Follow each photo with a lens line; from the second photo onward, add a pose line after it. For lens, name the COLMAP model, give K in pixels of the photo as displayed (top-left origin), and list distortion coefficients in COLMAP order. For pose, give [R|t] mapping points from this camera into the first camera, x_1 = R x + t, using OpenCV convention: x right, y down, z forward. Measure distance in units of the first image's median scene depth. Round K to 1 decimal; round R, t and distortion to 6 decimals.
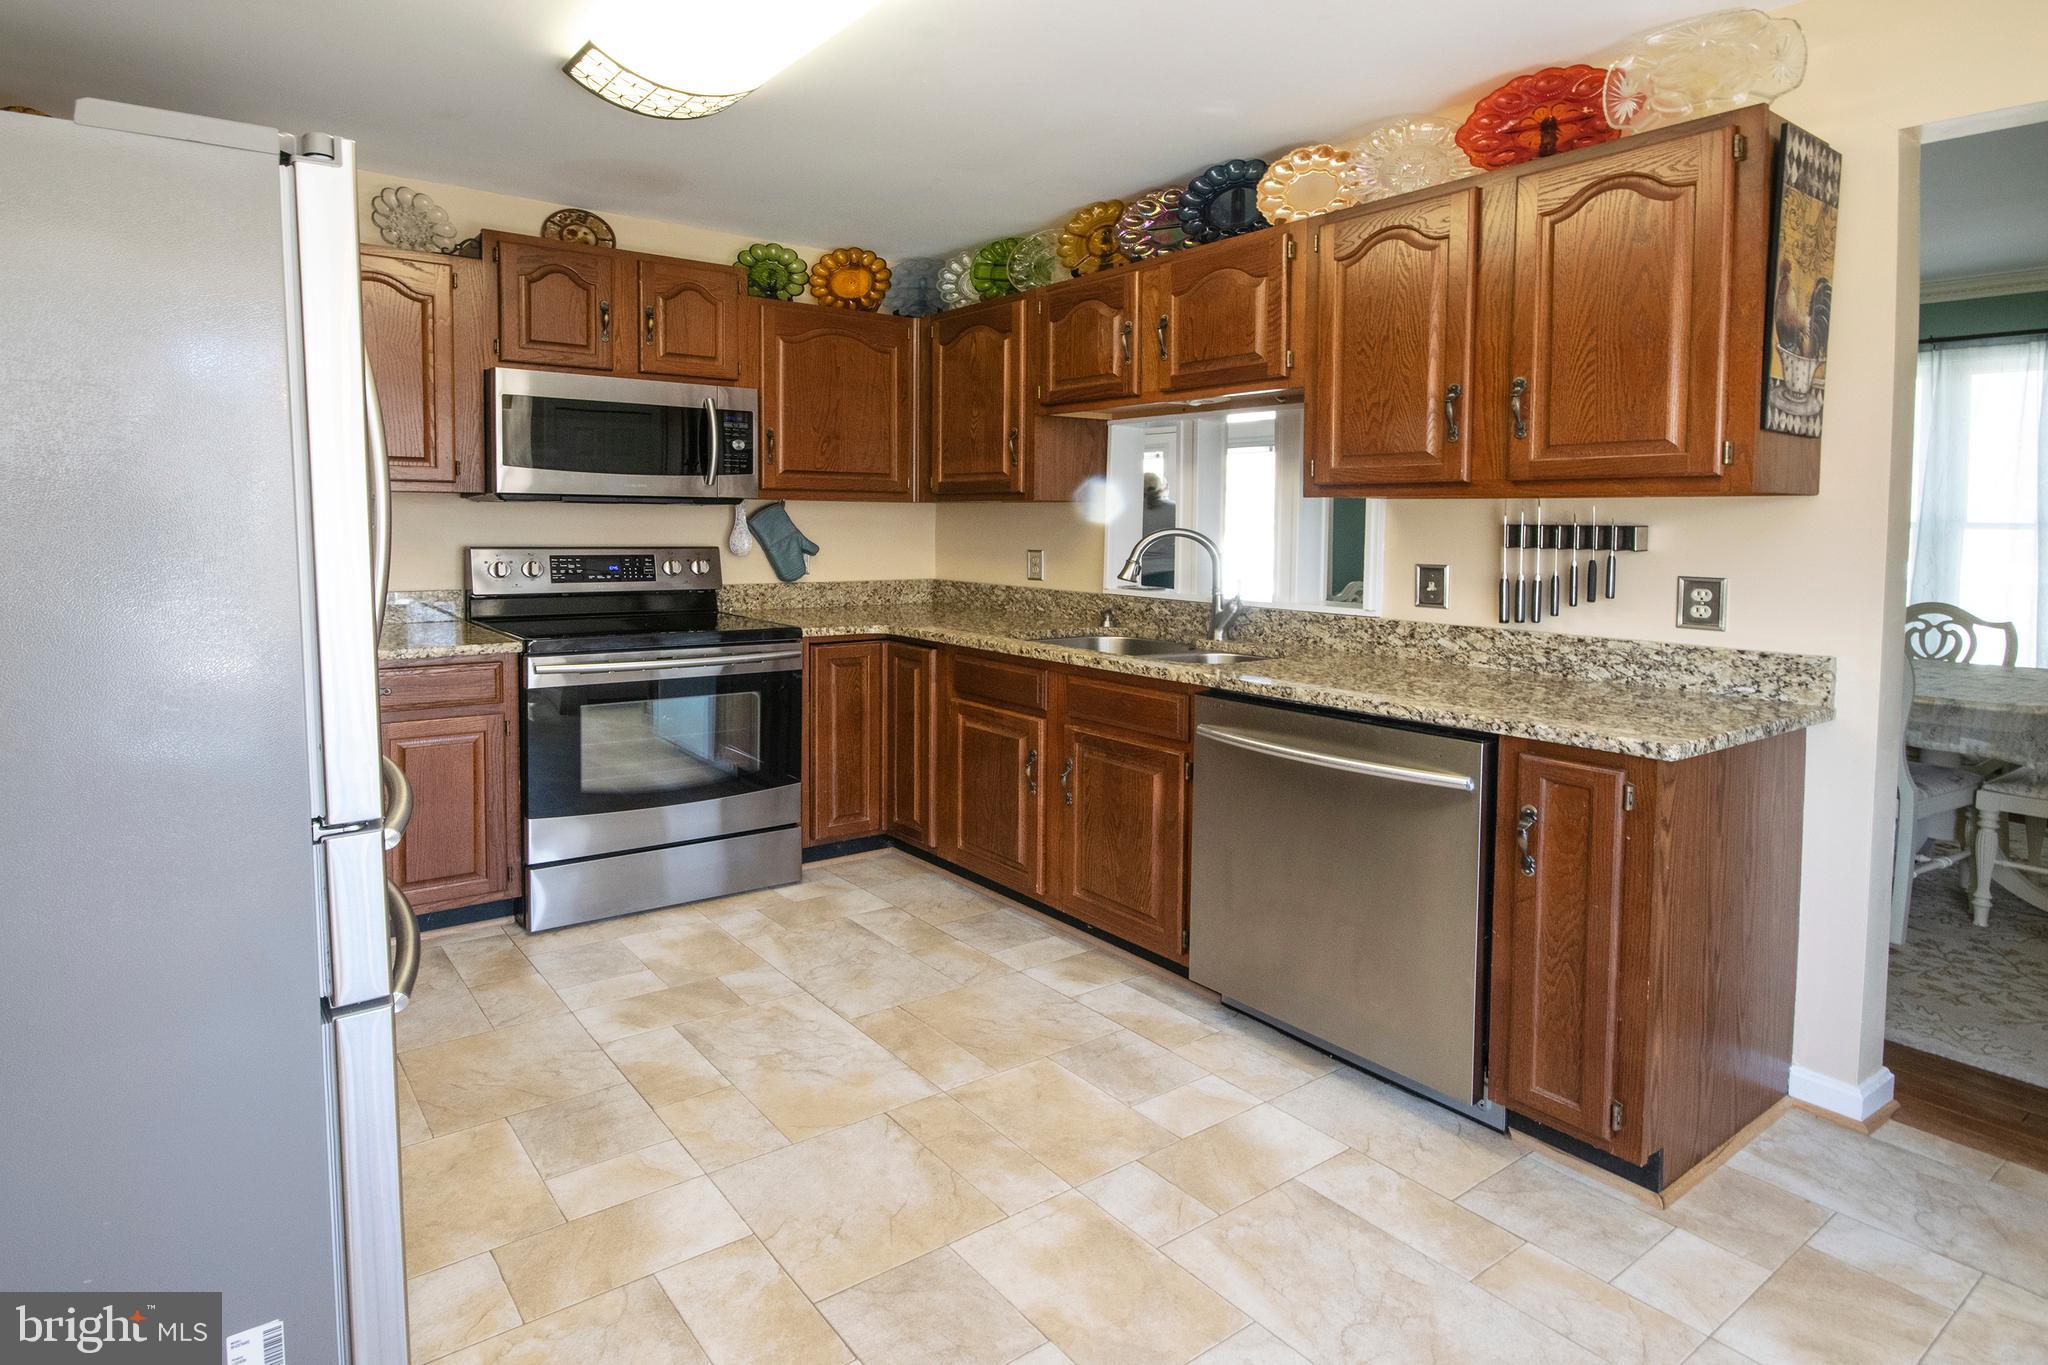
lens RADIAL K [[920.8, 0, 962.7], [0, 920.8, 568.1], [0, 0, 1]] dist [0.001810, -0.002104]
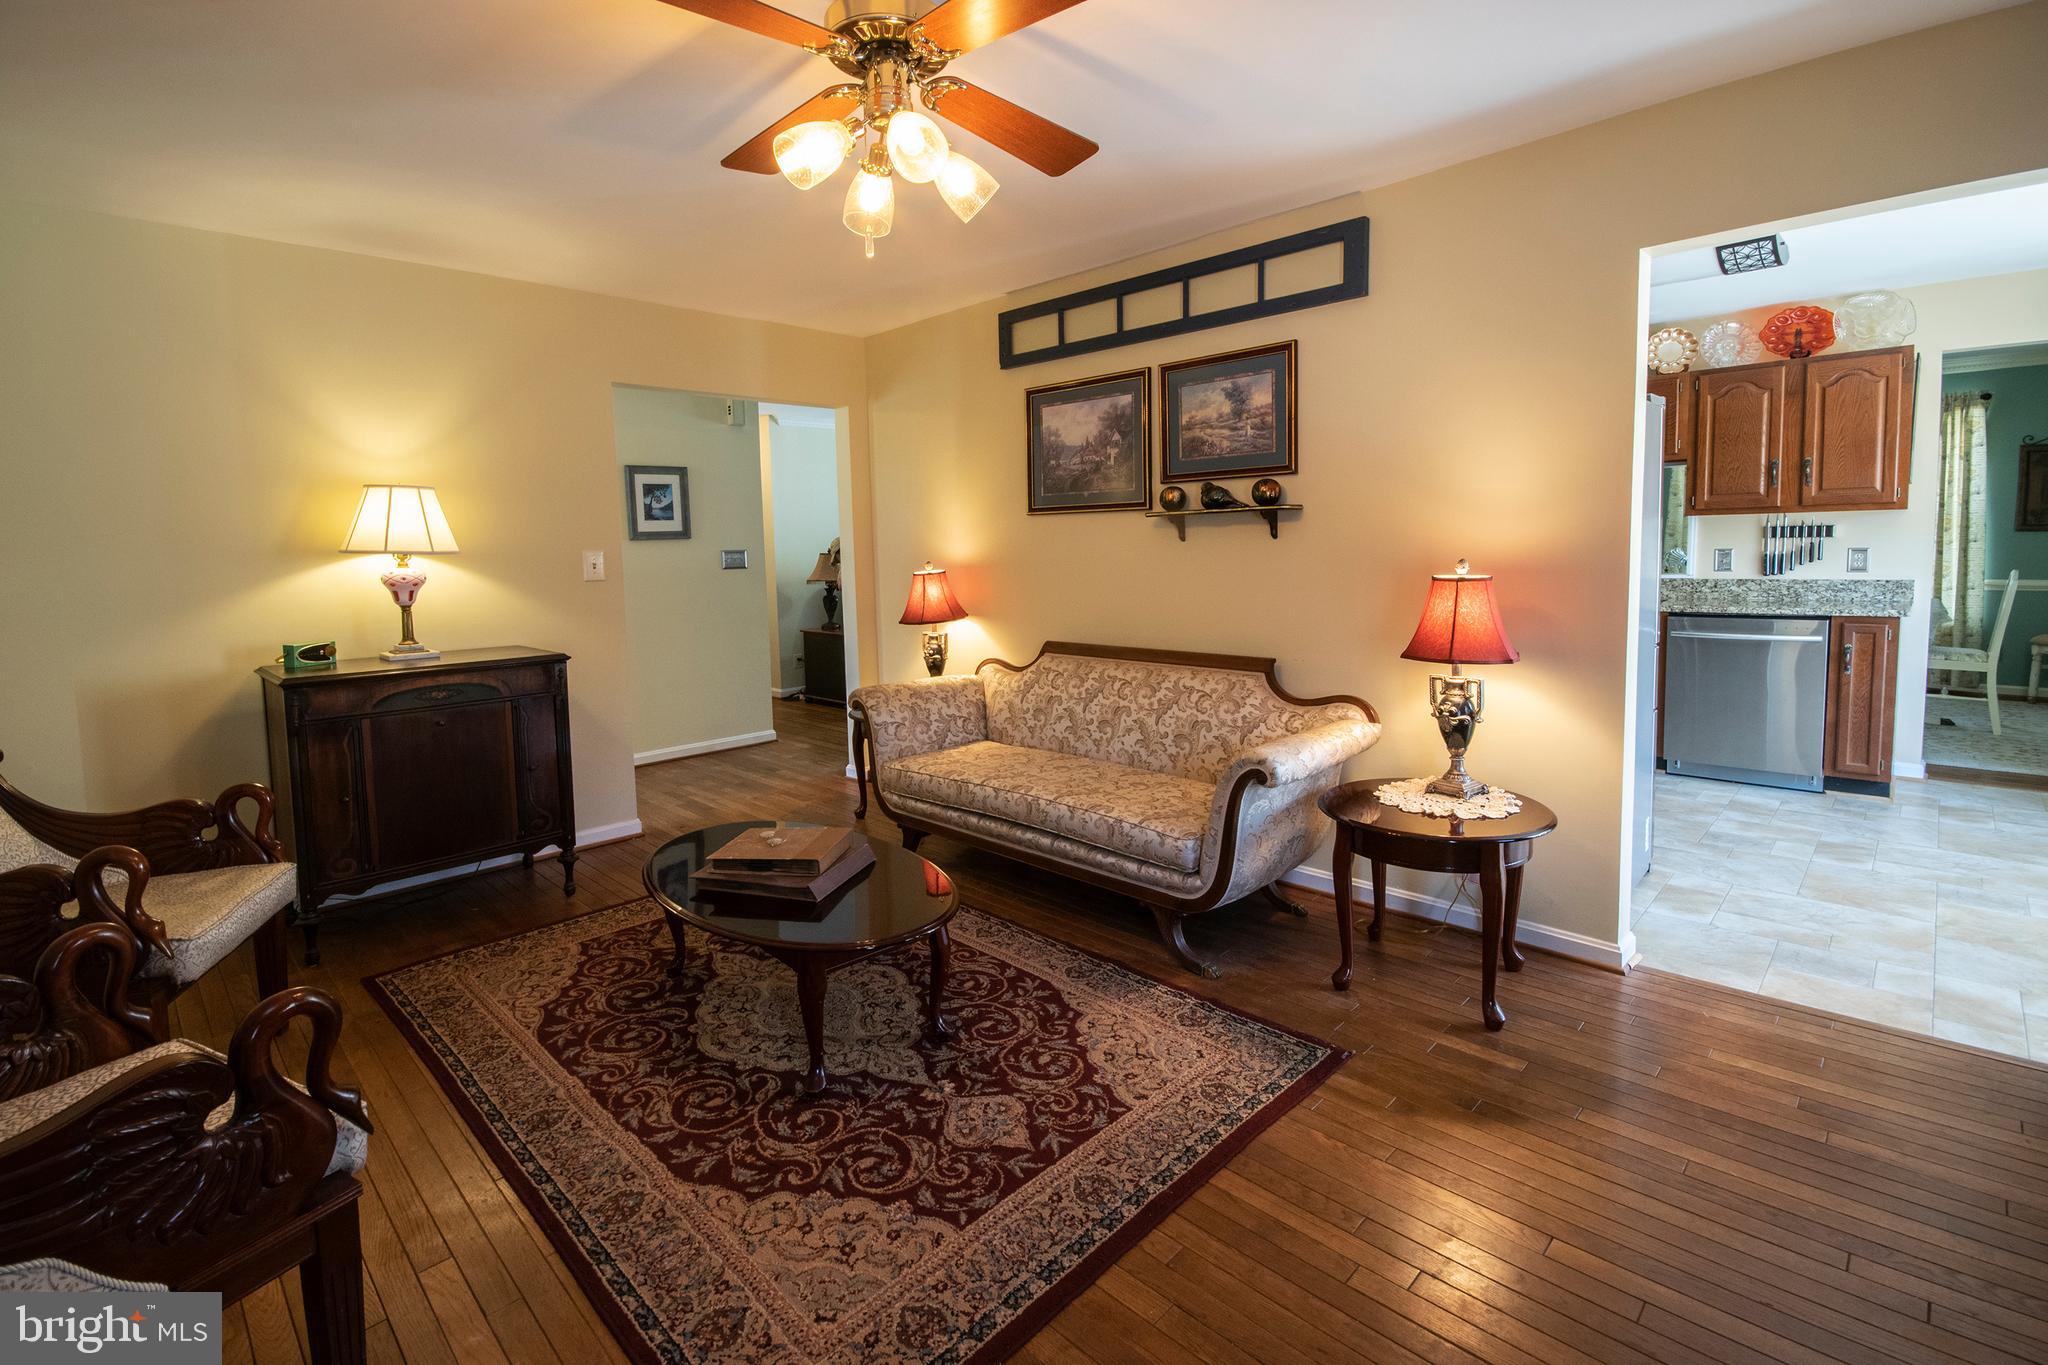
lens RADIAL K [[920.8, 0, 1151.4], [0, 920.8, 629.2], [0, 0, 1]] dist [0.001810, -0.002104]
pose [[0.957001, -0.062272, 0.283321, -1.355047], [0.050203, 0.997503, 0.049671, 0.009197], [-0.285707, -0.033311, 0.957738, -0.579368]]
